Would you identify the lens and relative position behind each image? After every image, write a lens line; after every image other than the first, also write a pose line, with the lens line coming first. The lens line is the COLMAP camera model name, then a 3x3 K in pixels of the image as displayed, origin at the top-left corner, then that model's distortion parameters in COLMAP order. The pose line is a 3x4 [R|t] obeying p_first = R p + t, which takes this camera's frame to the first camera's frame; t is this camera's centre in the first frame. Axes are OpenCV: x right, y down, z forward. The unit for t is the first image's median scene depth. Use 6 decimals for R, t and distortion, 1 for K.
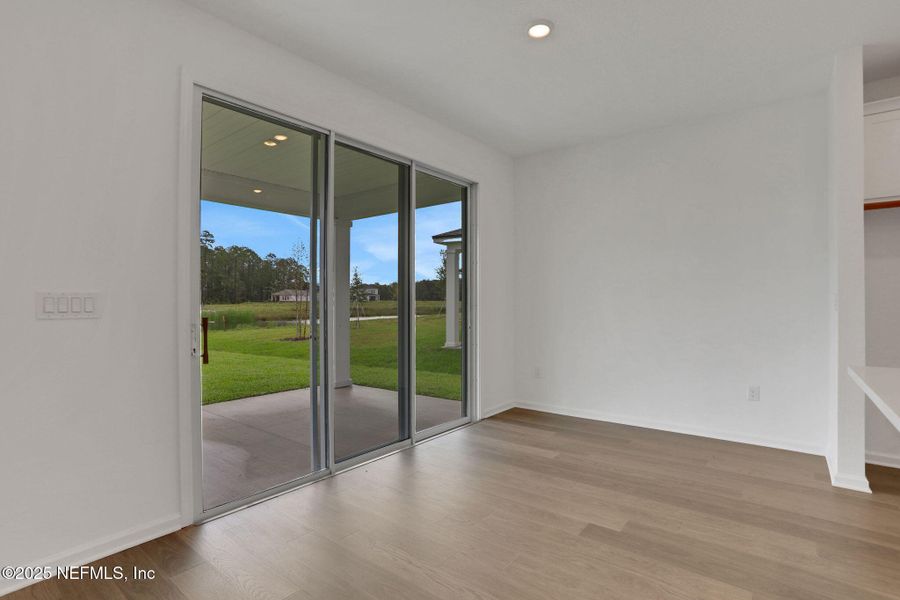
lens RADIAL K [[453.7, 0, 424.8], [0, 453.7, 304.7], [0, 0, 1]] dist [0.000133, 0.007755]
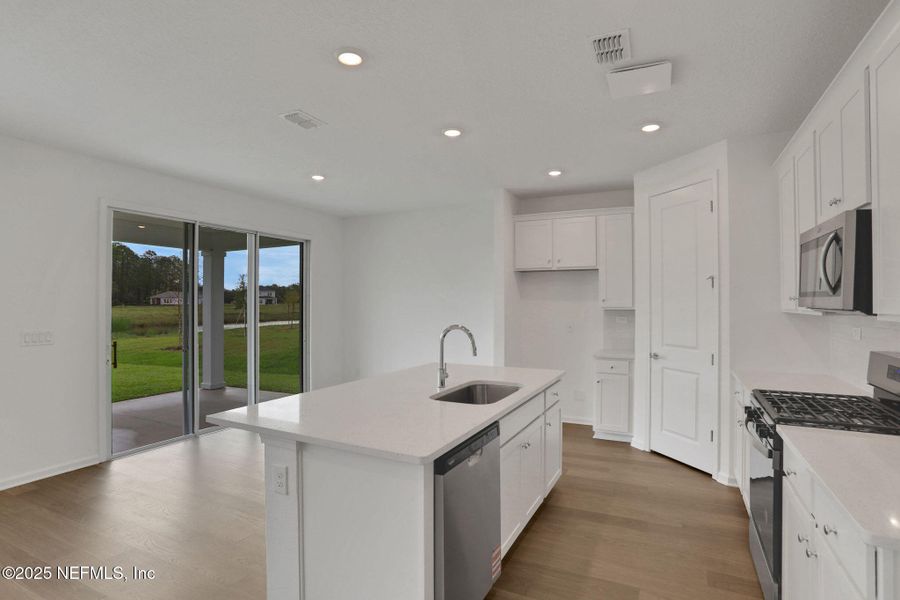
lens RADIAL K [[475.8, 0, 422.2], [0, 475.8, 305.7], [0, 0, 1]] dist [-0.007240, 0.005507]
pose [[0.981279, -0.000141, 0.192594, 0.041926], [0.000841, 0.999993, -0.003551, -0.013211], [-0.192592, 0.003647, 0.981272, -0.131402]]
